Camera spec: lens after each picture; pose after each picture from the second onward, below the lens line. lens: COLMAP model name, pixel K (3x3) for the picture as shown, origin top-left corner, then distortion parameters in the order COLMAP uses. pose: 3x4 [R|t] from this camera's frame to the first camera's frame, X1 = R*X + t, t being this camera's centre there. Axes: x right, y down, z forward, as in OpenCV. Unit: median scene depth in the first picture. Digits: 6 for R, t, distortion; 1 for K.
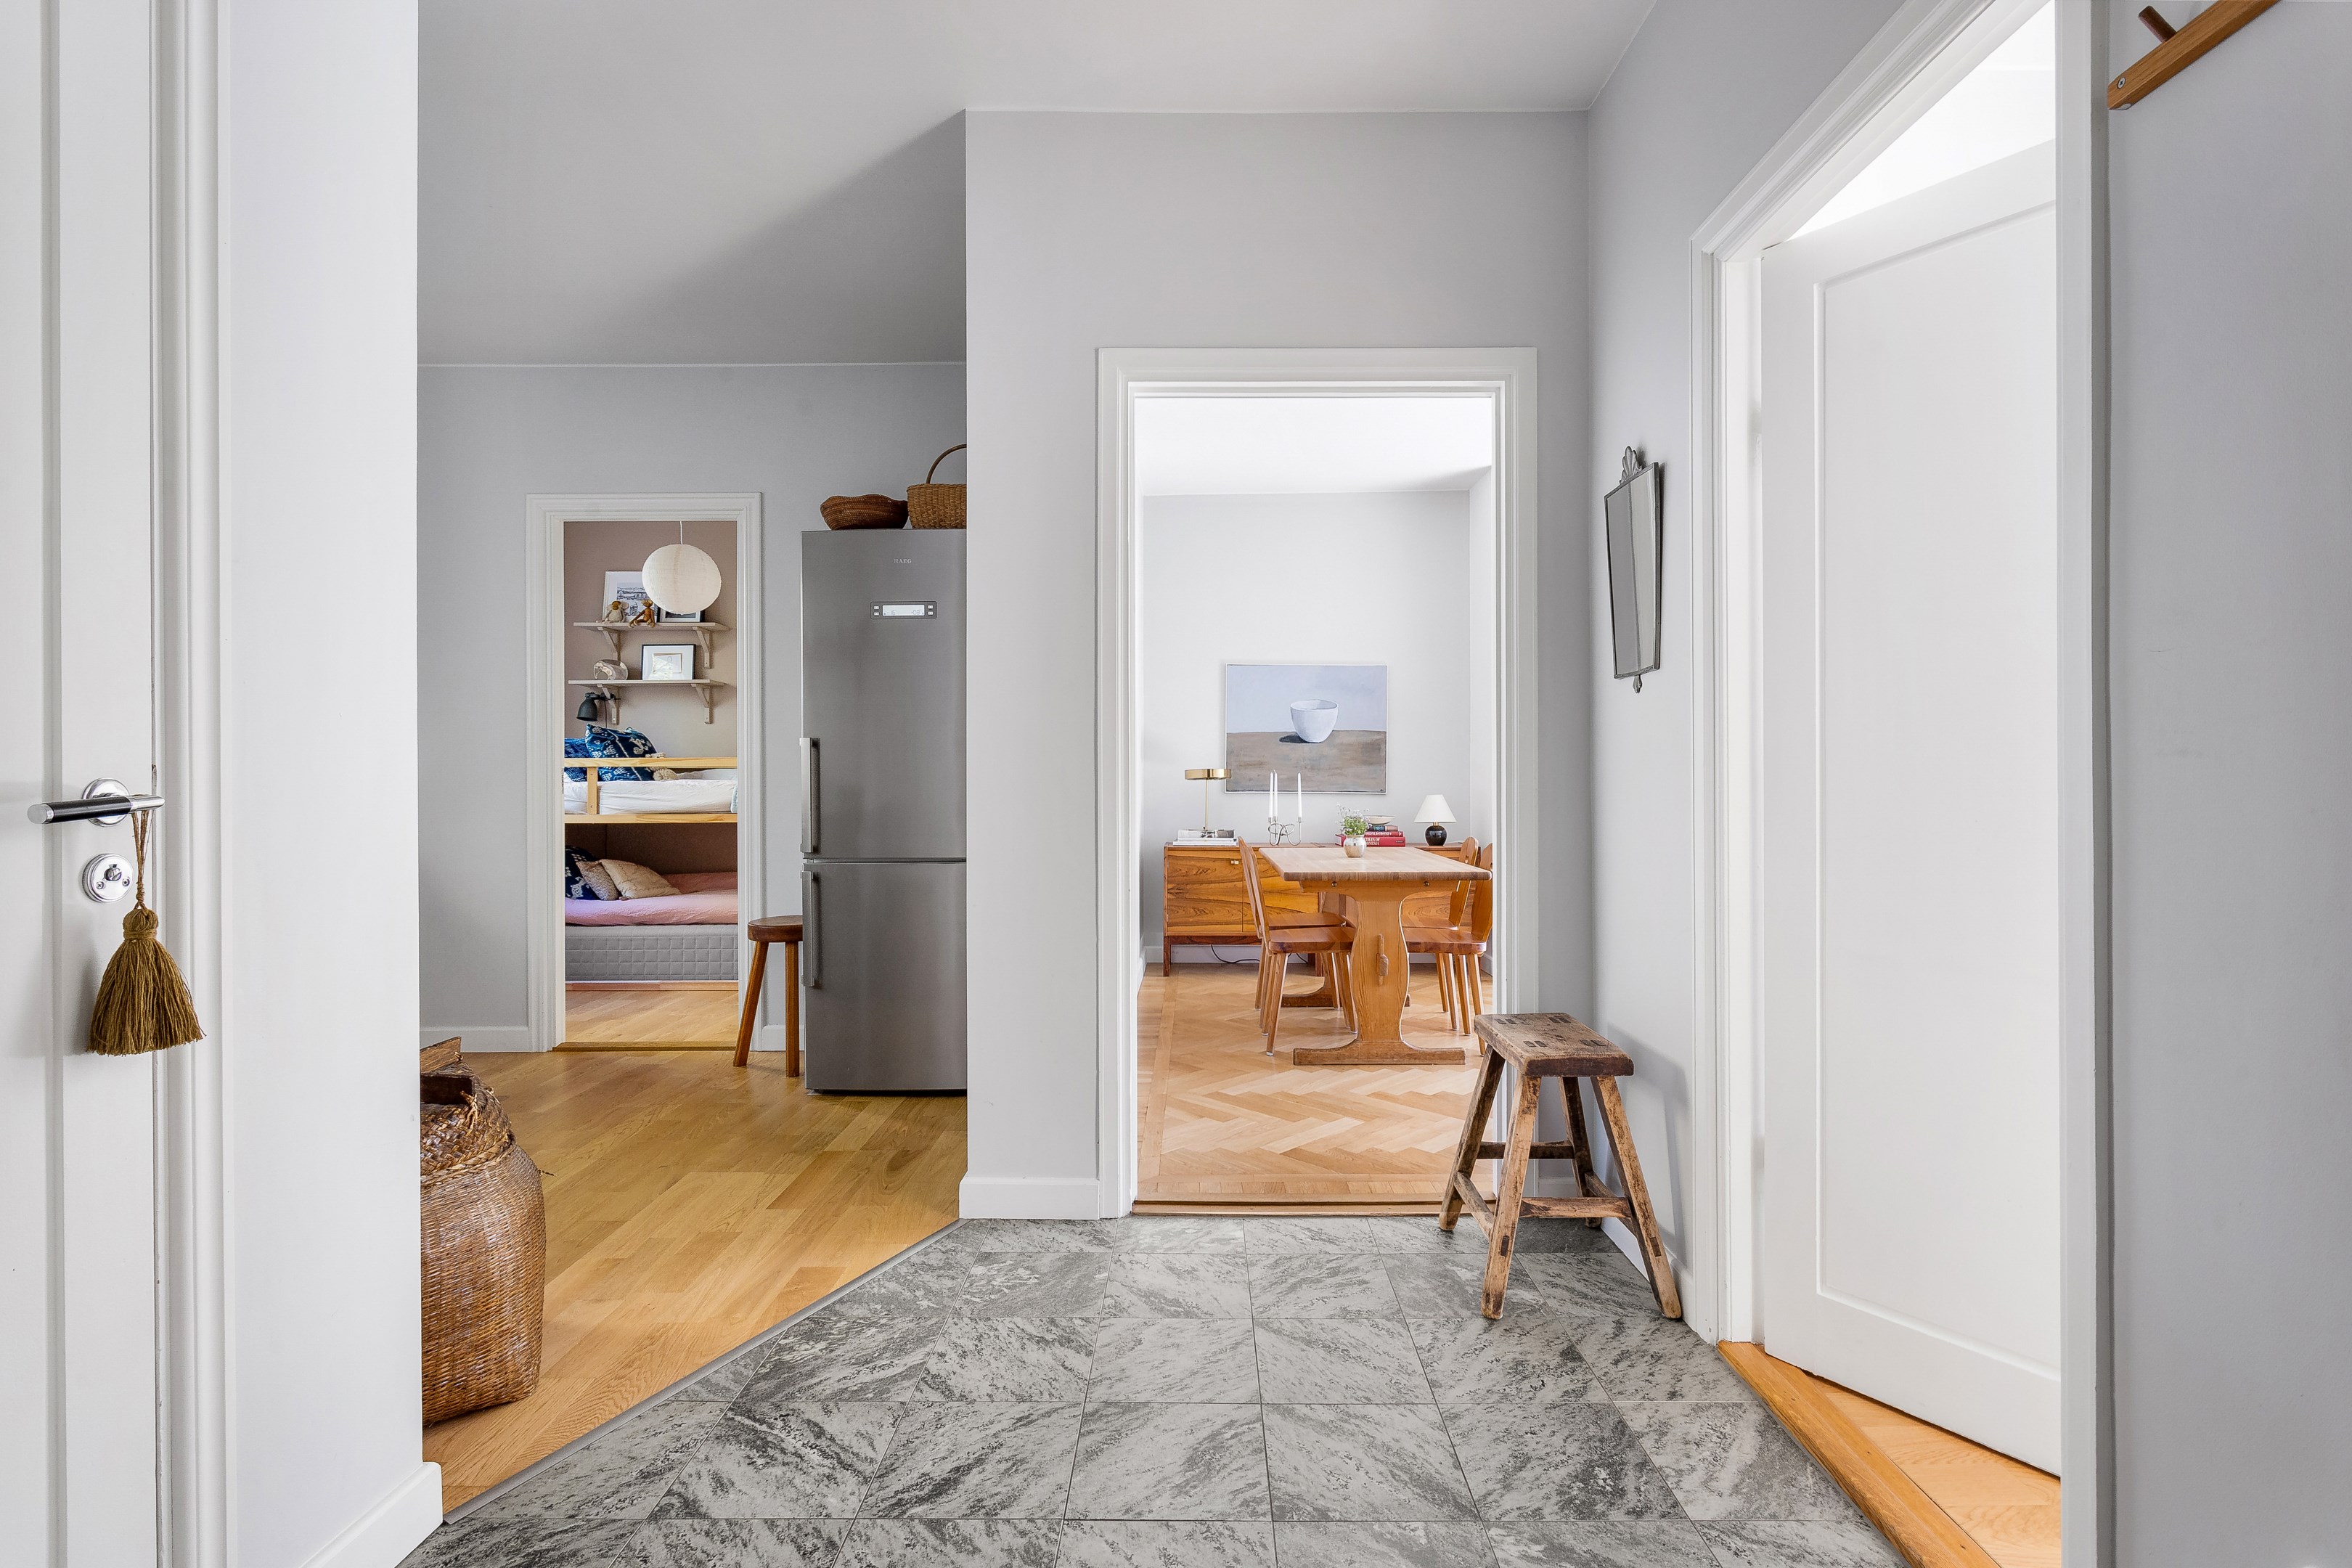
lens RADIAL K [[1104.9, 0, 1170.0], [0, 1104.9, 775.6], [0, 0, 1]] dist [0.001906, 0.000255]
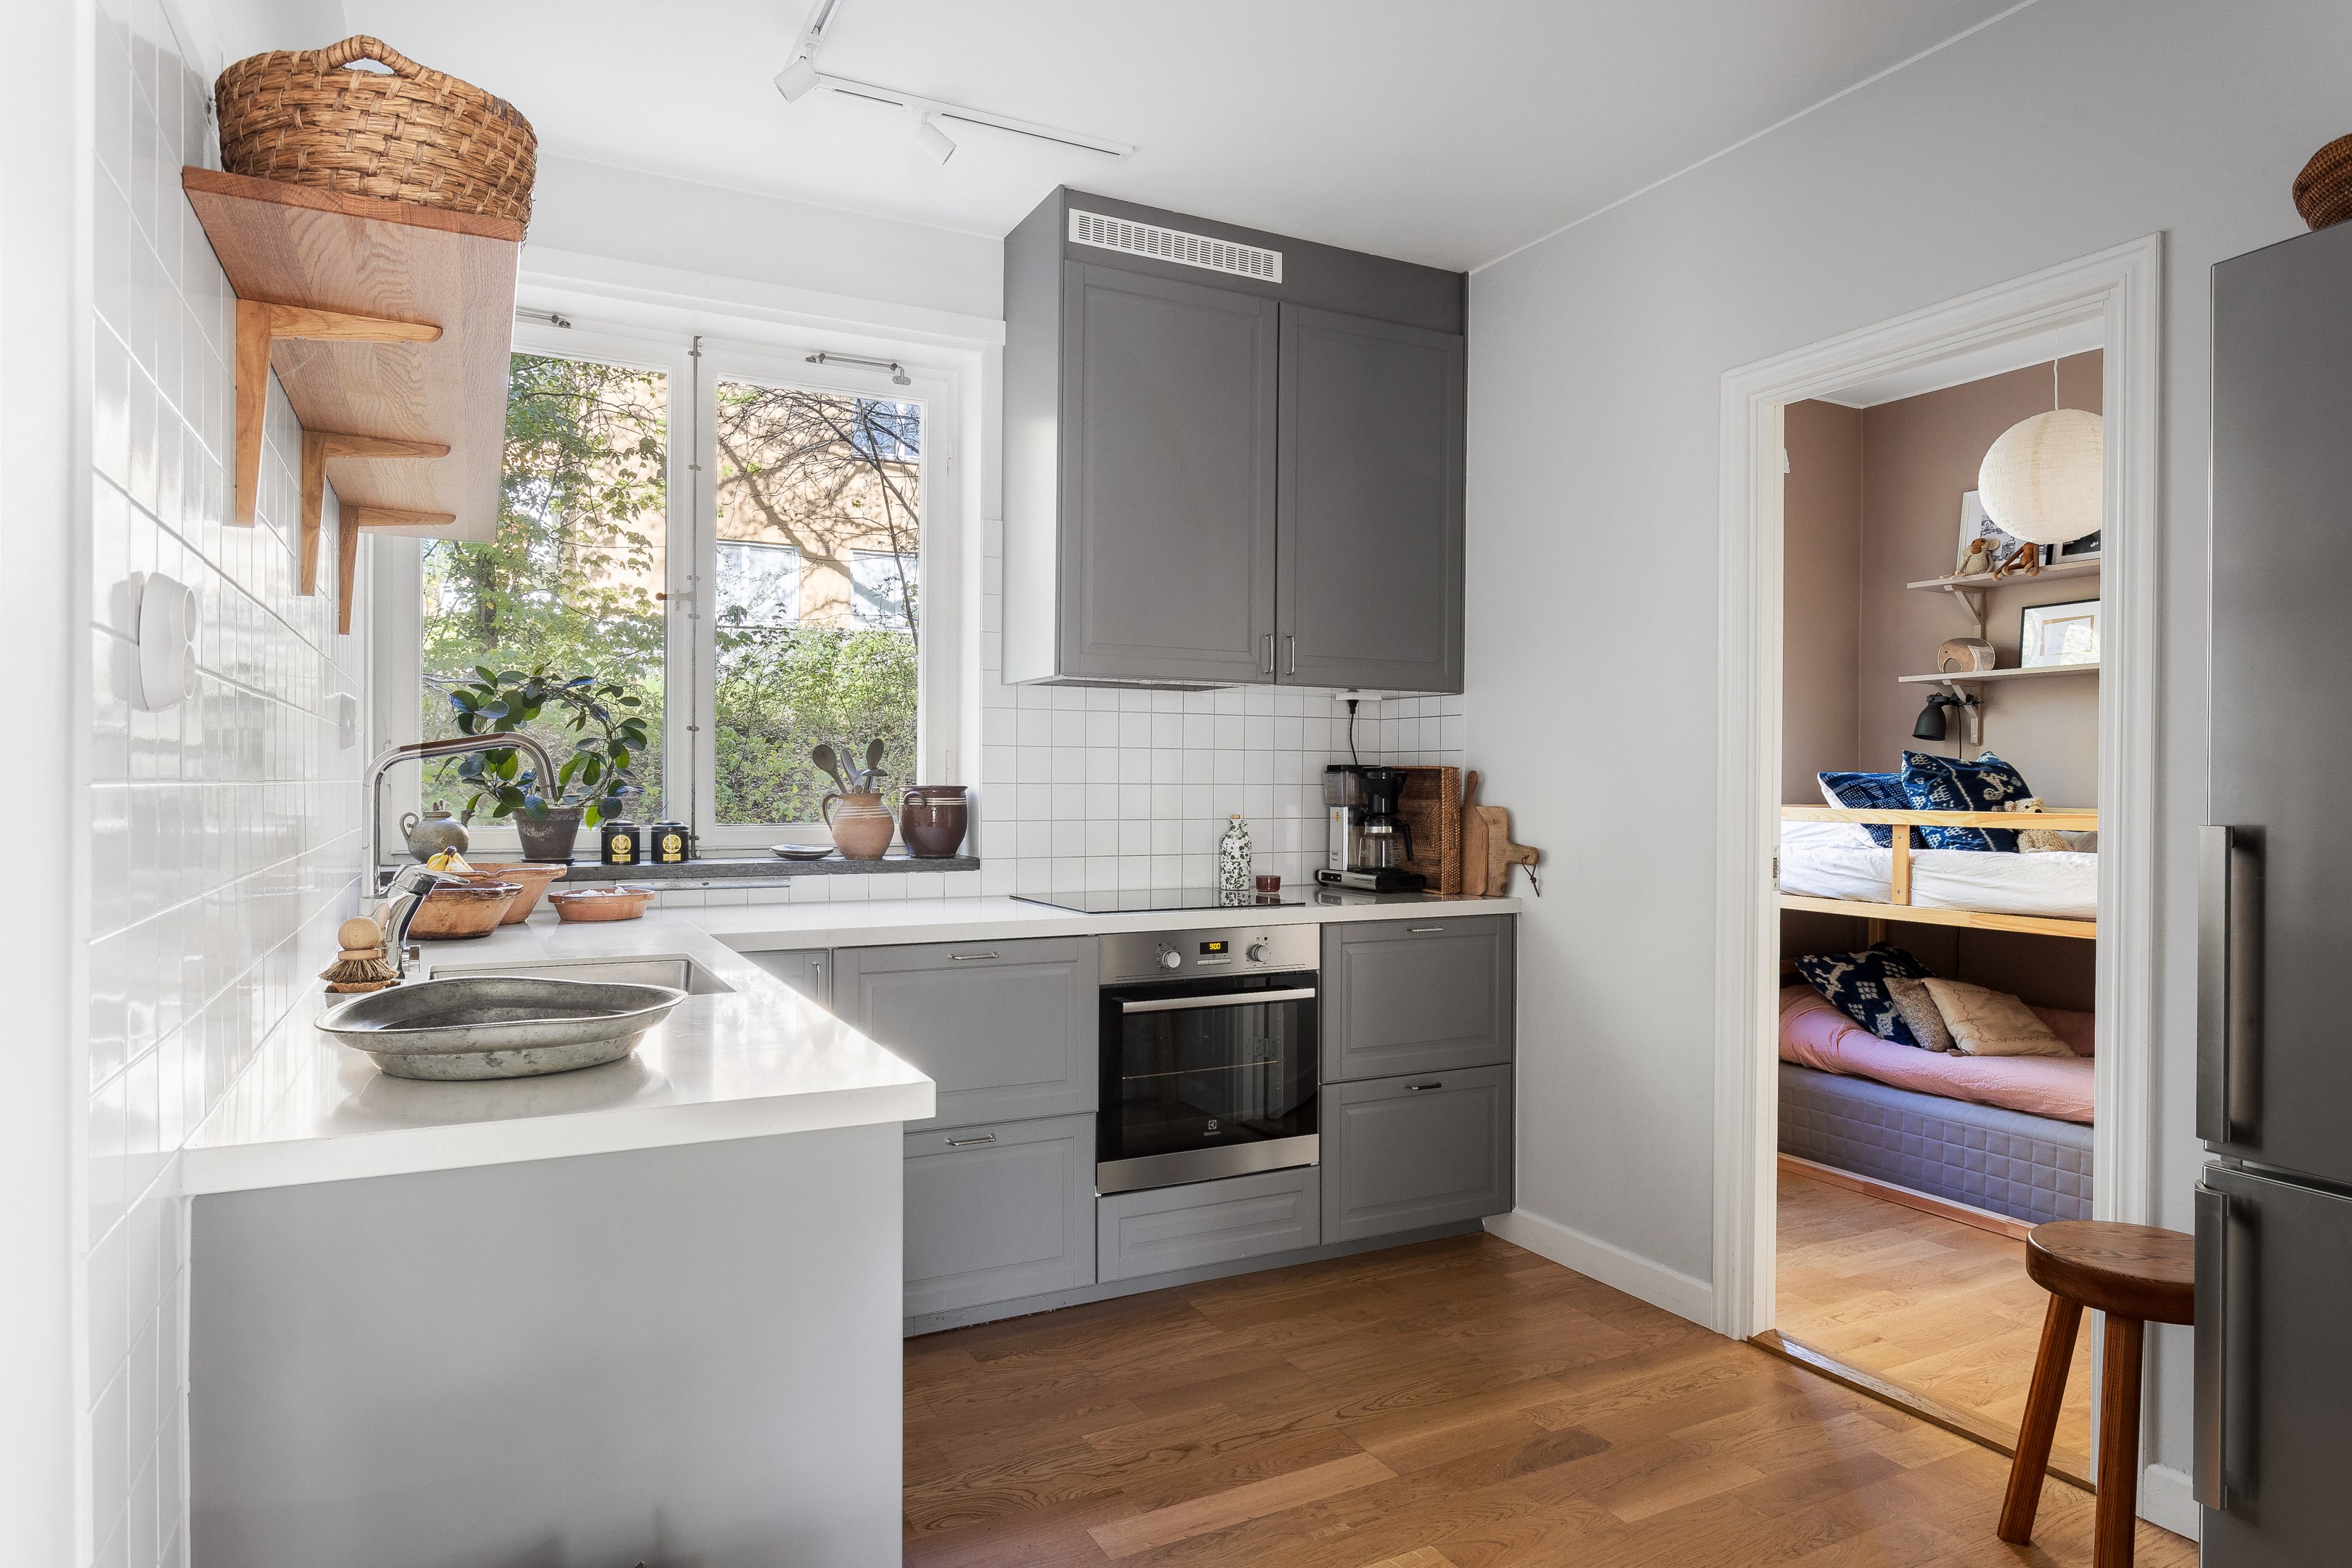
lens RADIAL K [[1353.0, 0, 1177.9], [0, 1353.0, 788.7], [0, 0, 1]] dist [-0.019382, -0.000185]
pose [[0.463311, 0.010451, -0.886134, -0.061252], [-0.005075, 0.999945, 0.009139, -0.029500], [0.886181, 0.000263, 0.463338, 0.304455]]
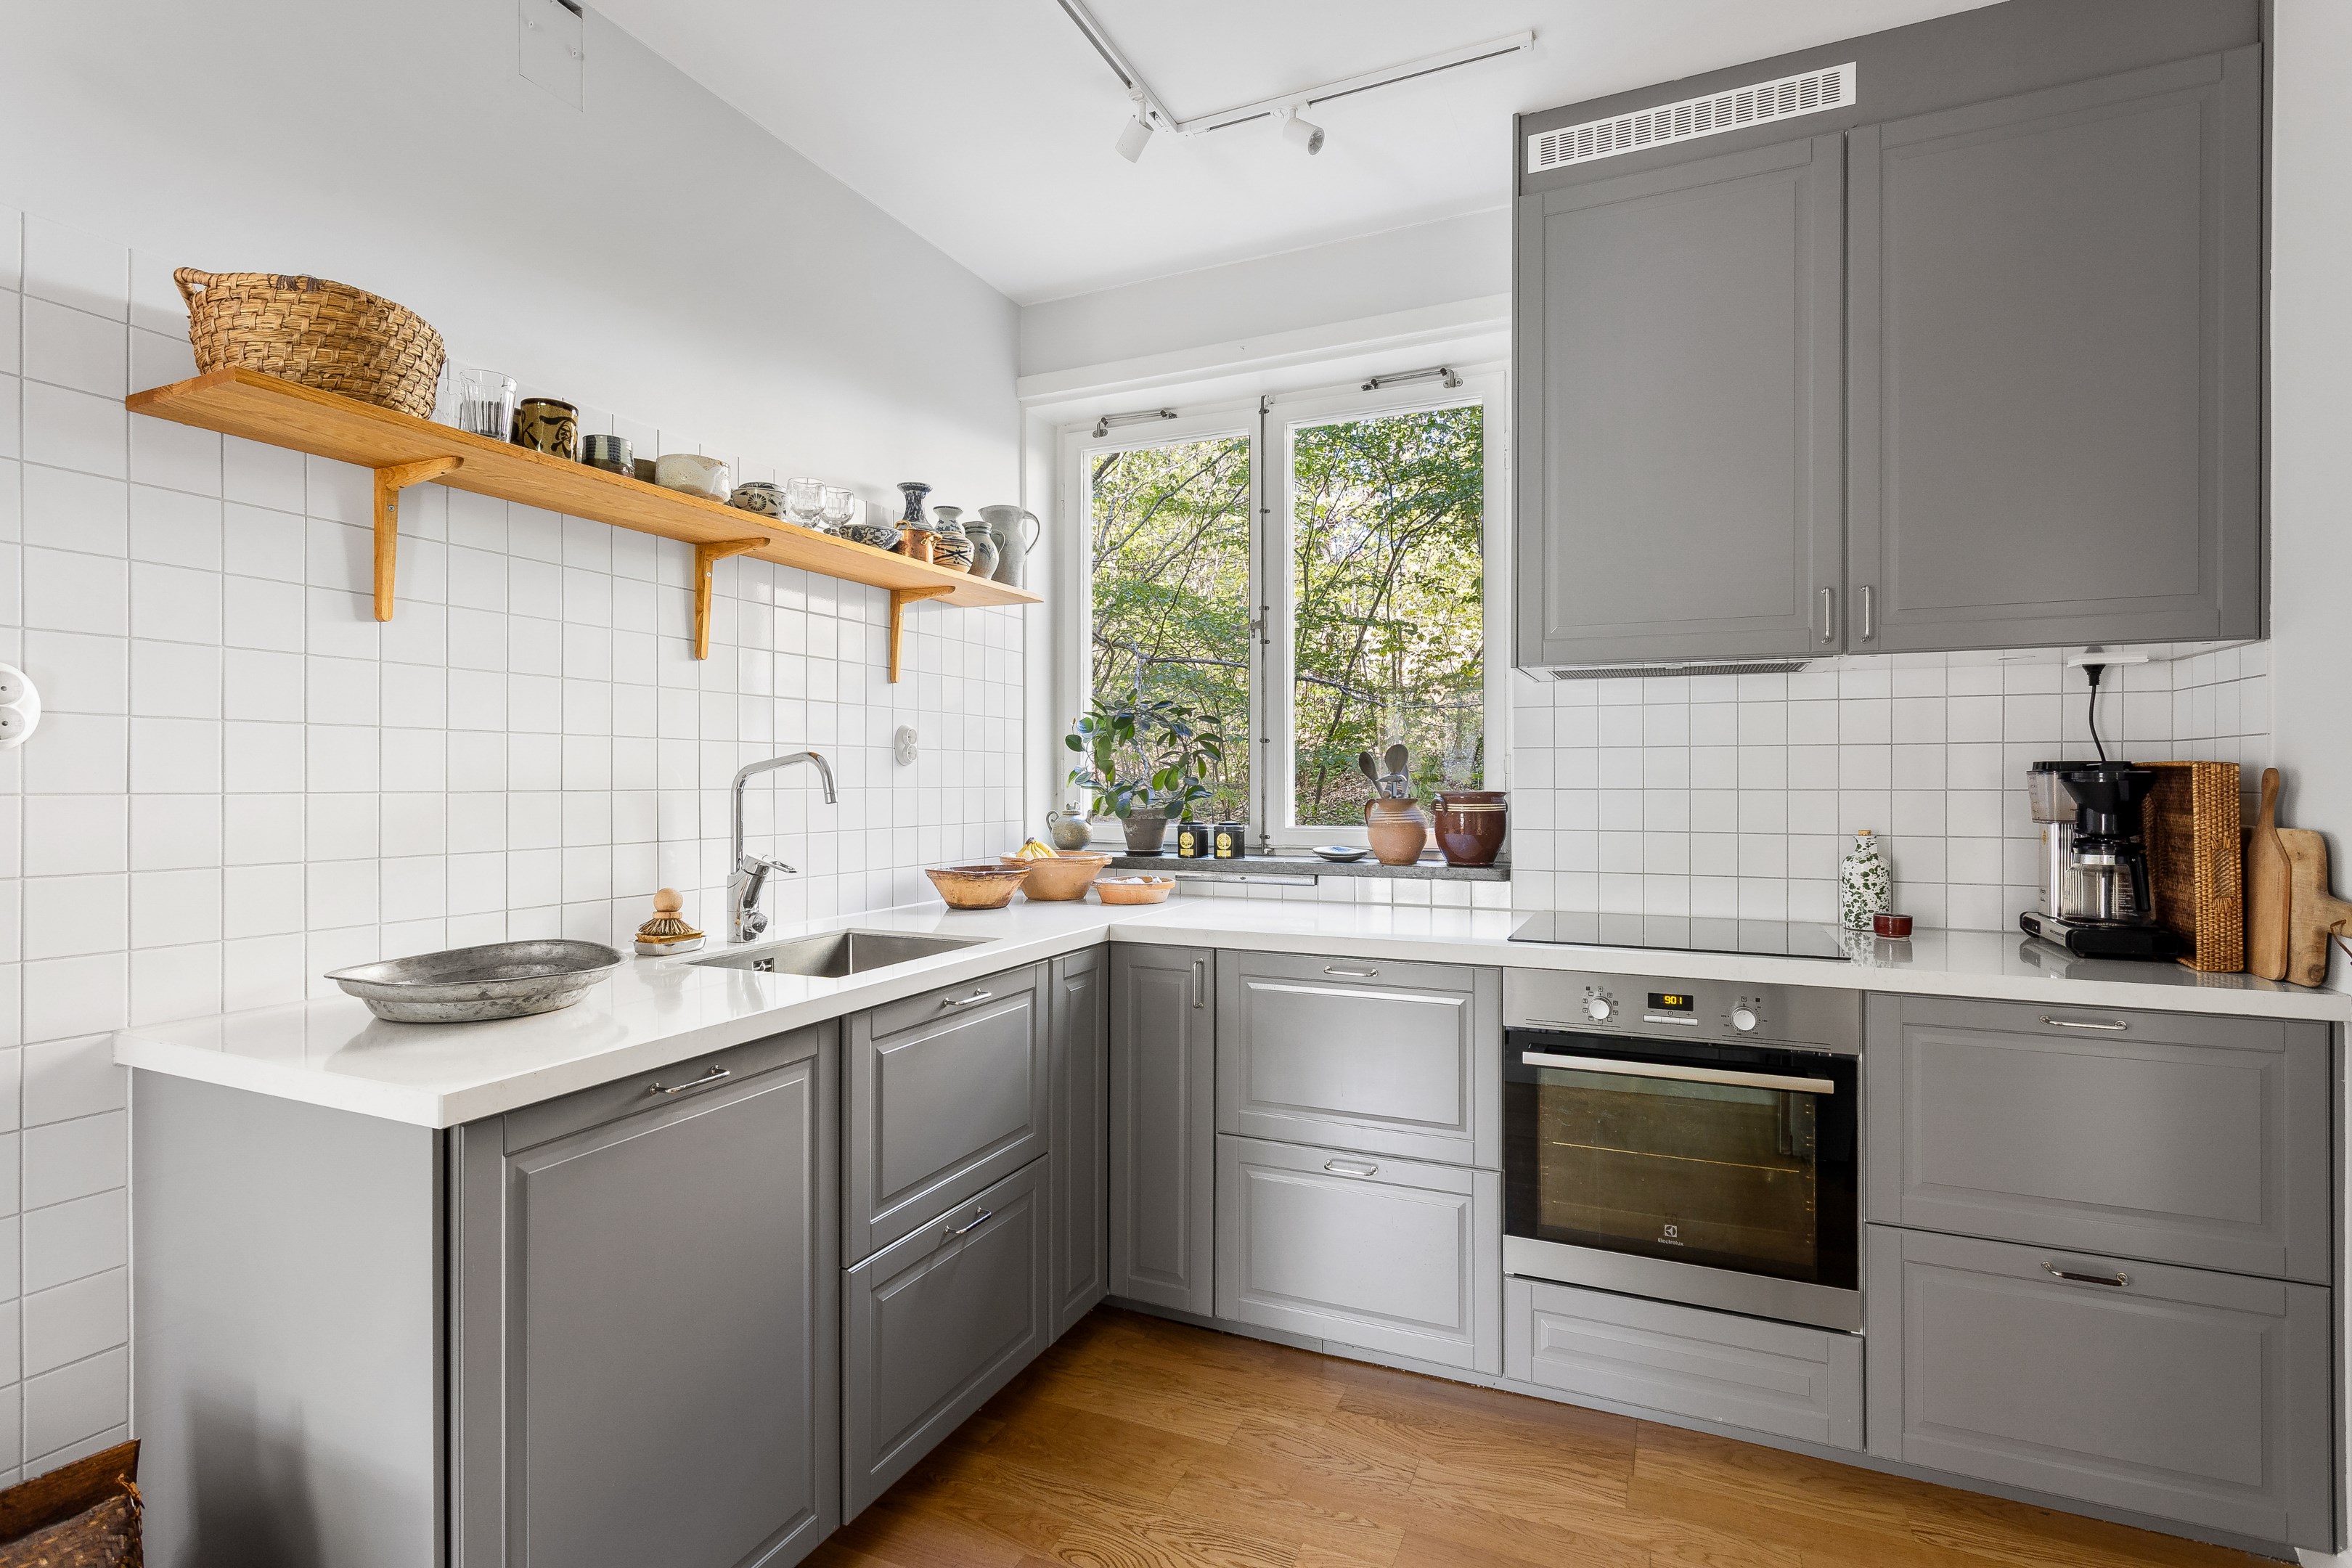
lens RADIAL K [[1104.9, 0, 1171.8], [0, 1104.9, 777.6], [0, 0, 1]] dist [0.001906, 0.000255]
pose [[-0.392162, 0.002385, -0.919893, -0.154226], [0.003947, 0.999992, 0.000909, -0.031622], [0.919888, -0.003274, -0.392169, 0.553049]]
